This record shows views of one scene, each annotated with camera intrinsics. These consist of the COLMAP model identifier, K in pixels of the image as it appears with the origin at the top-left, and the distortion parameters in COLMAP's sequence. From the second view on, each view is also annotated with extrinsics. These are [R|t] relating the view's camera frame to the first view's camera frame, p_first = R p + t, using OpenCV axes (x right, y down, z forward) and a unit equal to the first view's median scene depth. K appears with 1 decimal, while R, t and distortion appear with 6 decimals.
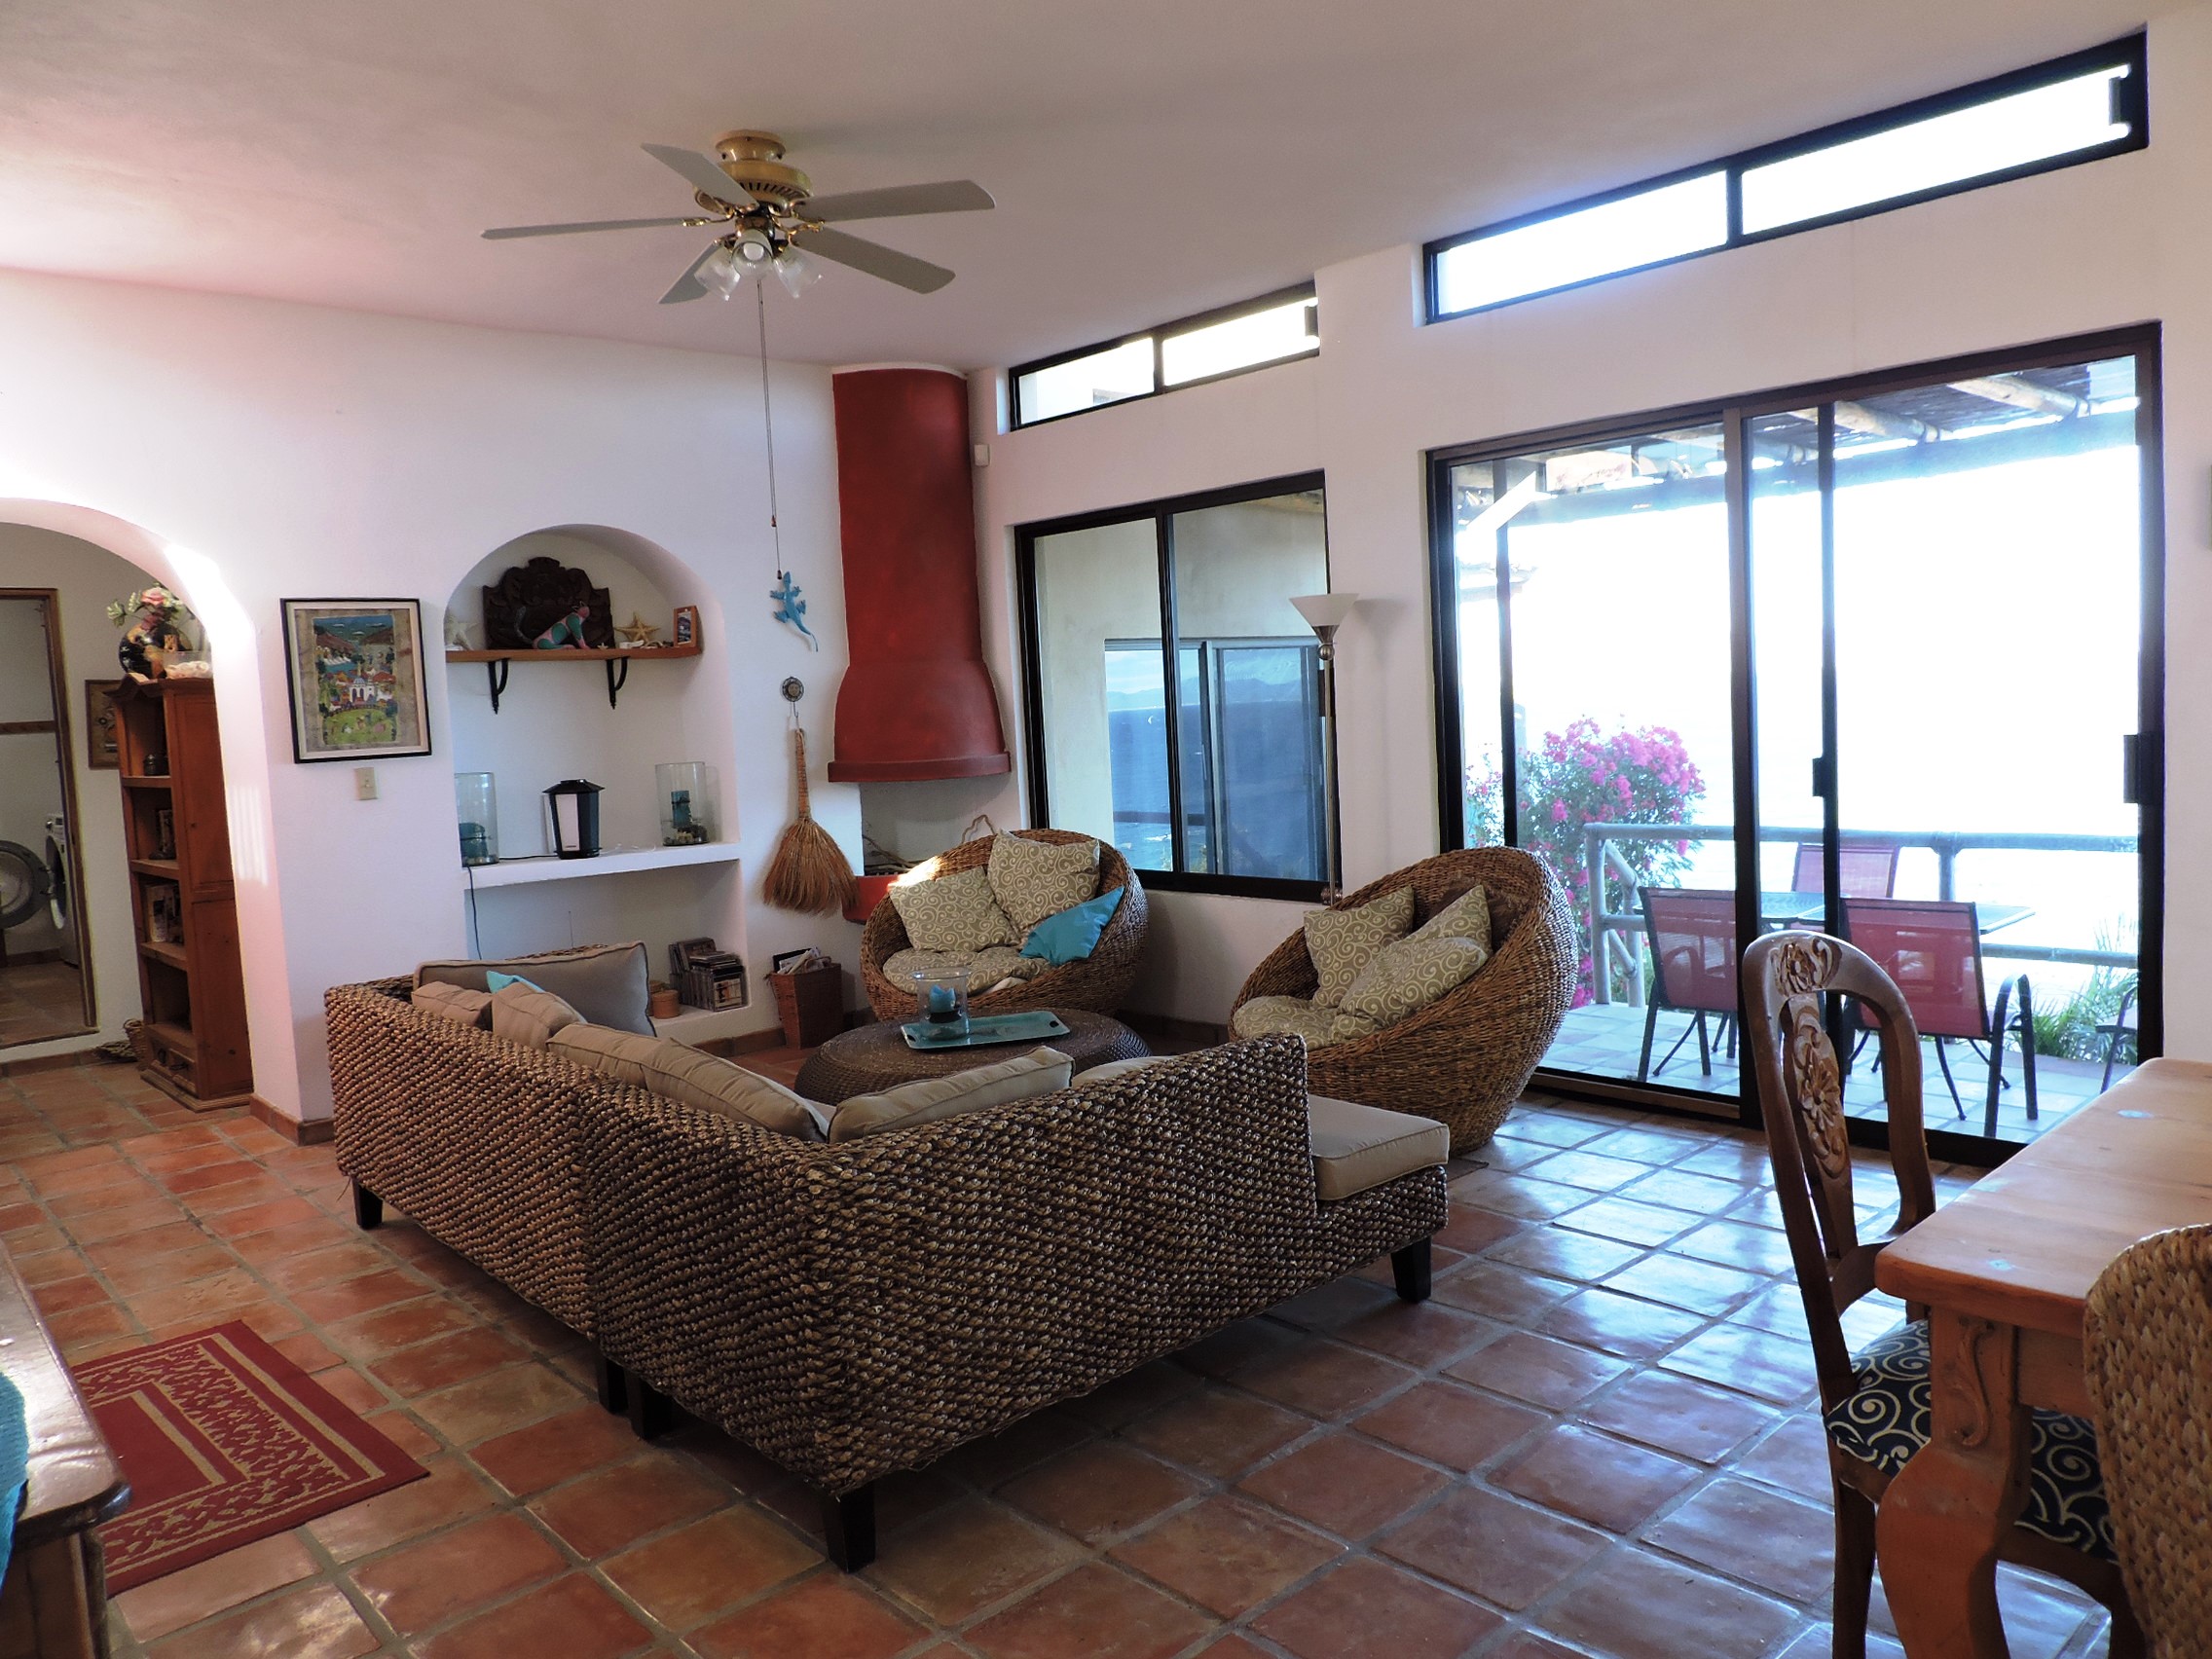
lens RADIAL K [[1567.6, 0, 1095.4], [0, 1567.6, 828.9], [0, 0, 1]] dist [-0.027848, 0.013190]
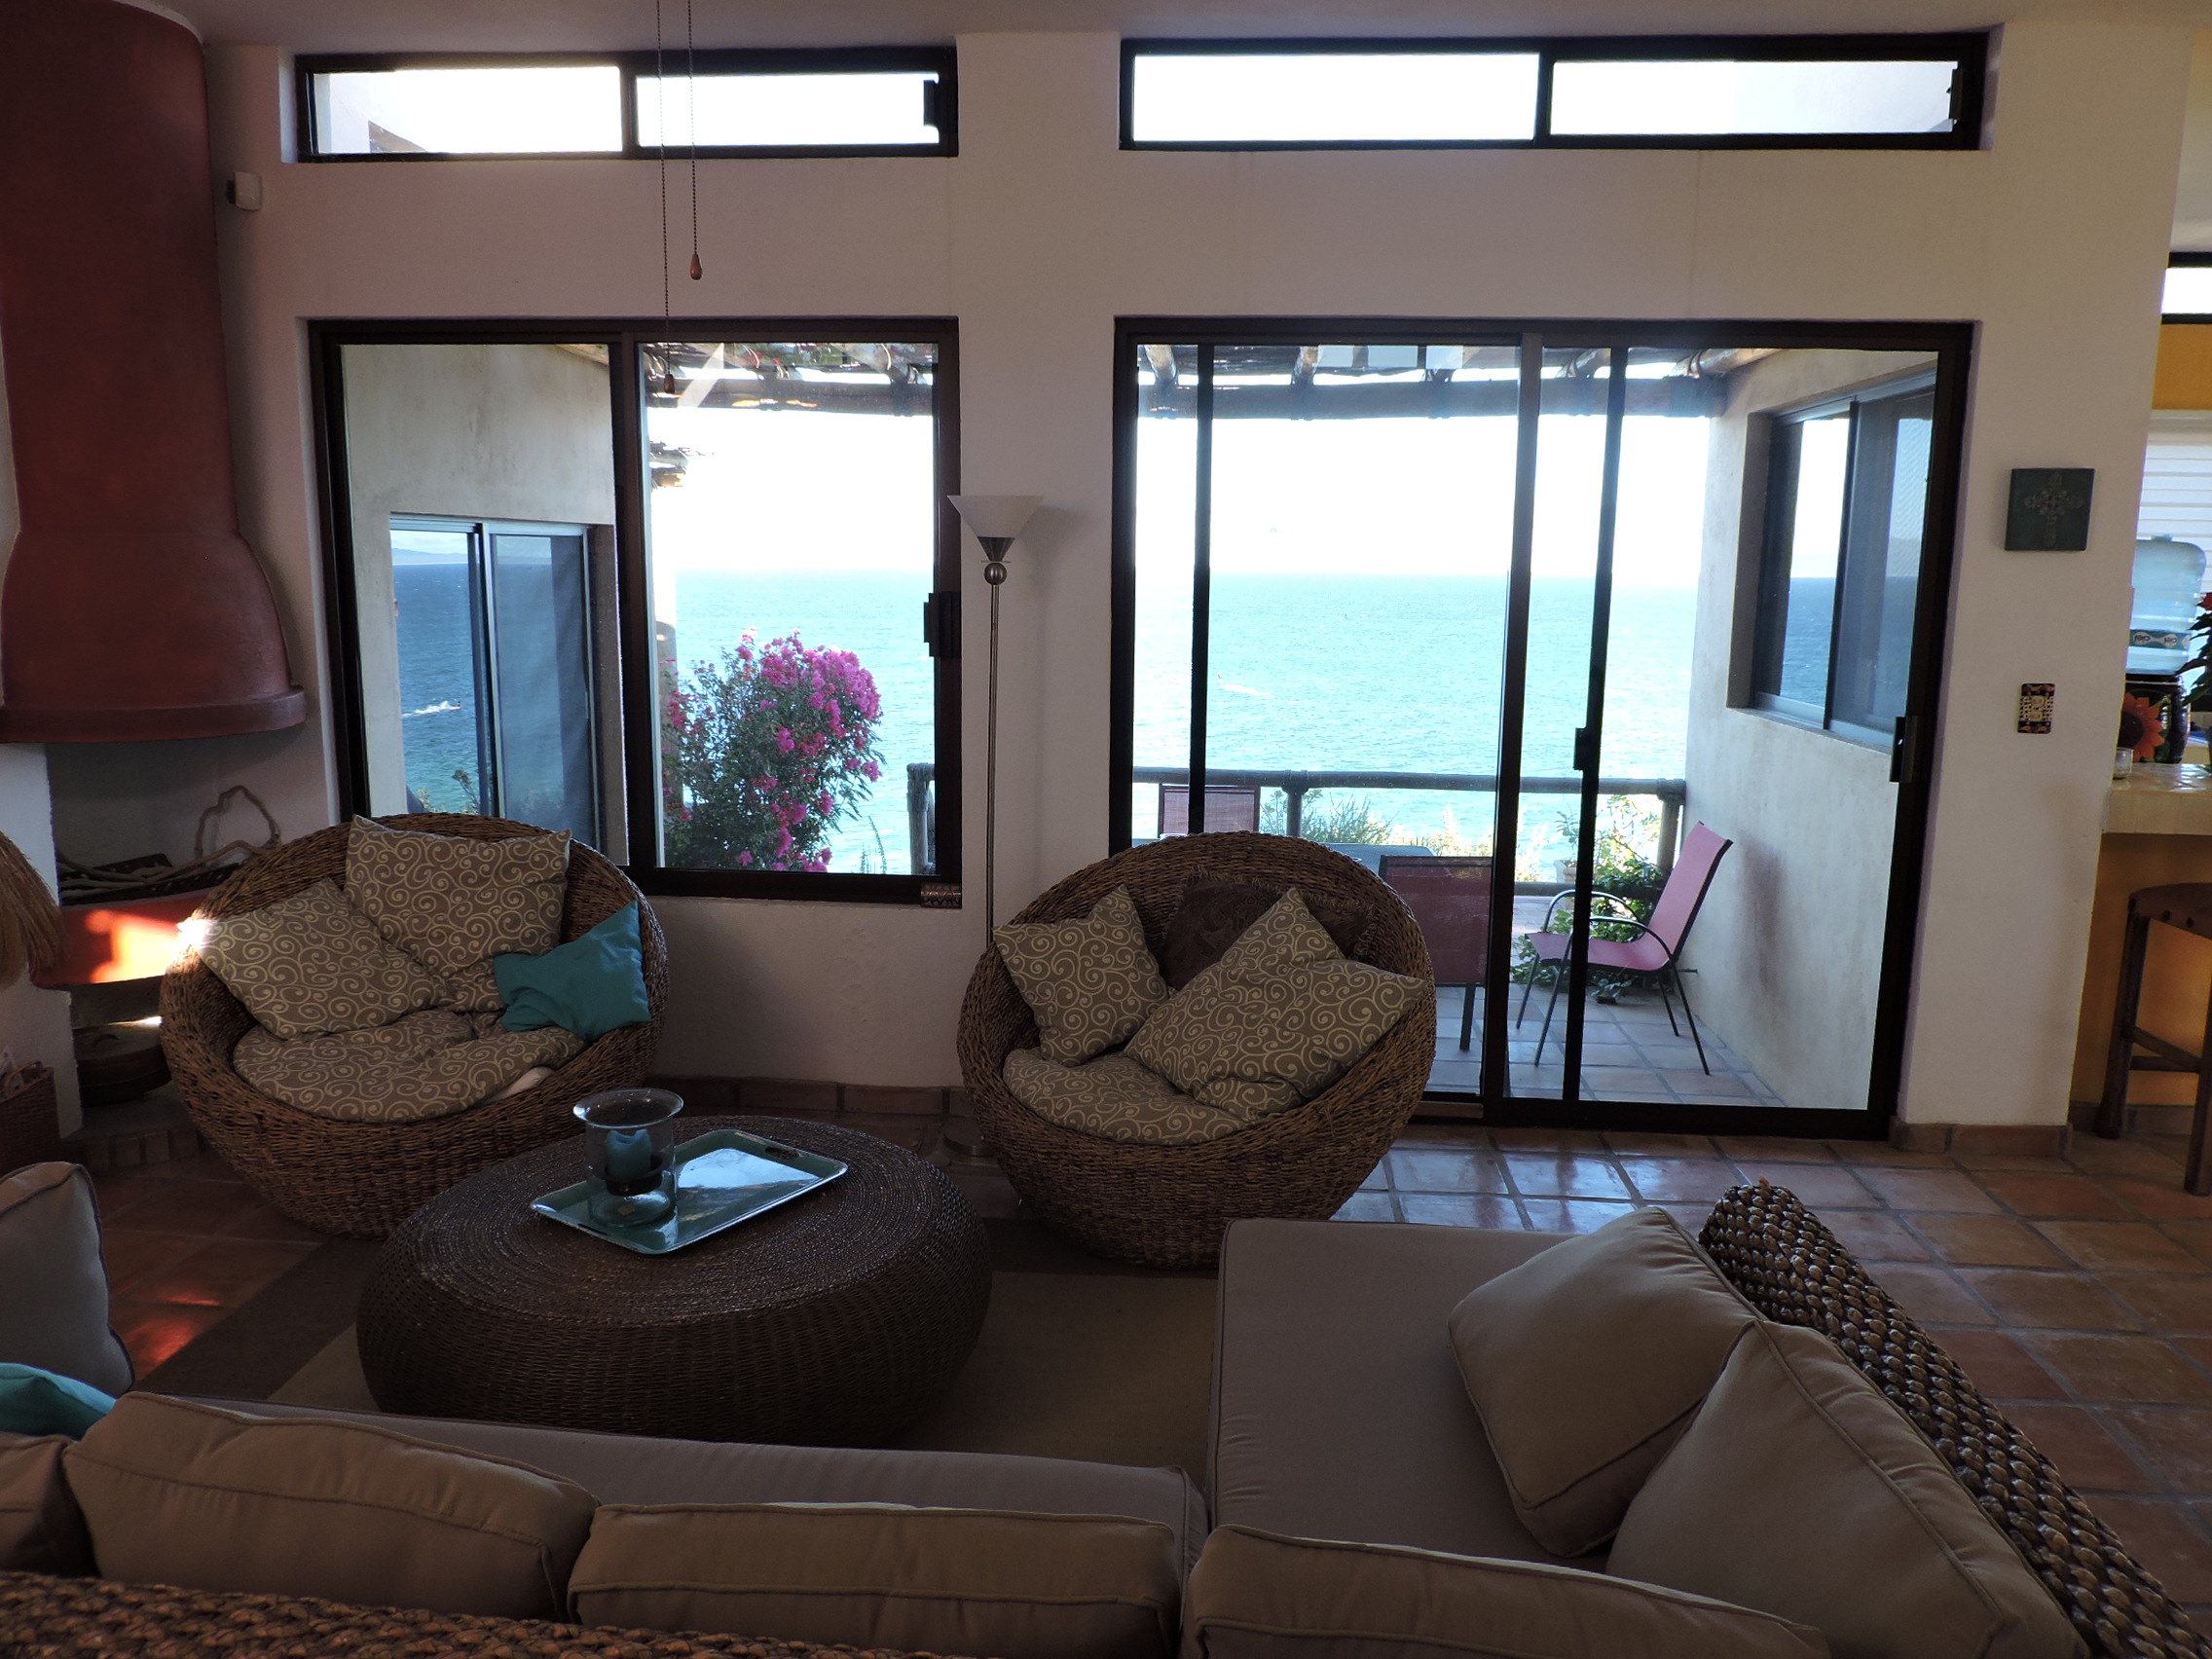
lens RADIAL K [[1567.6, 0, 1110.3], [0, 1567.6, 828.0], [0, 0, 1]] dist [-0.027848, 0.013190]
pose [[0.729845, -0.053626, 0.681506, -0.280696], [0.006318, 0.997405, 0.071717, -0.039862], [-0.683583, -0.048036, 0.728290, 0.369186]]
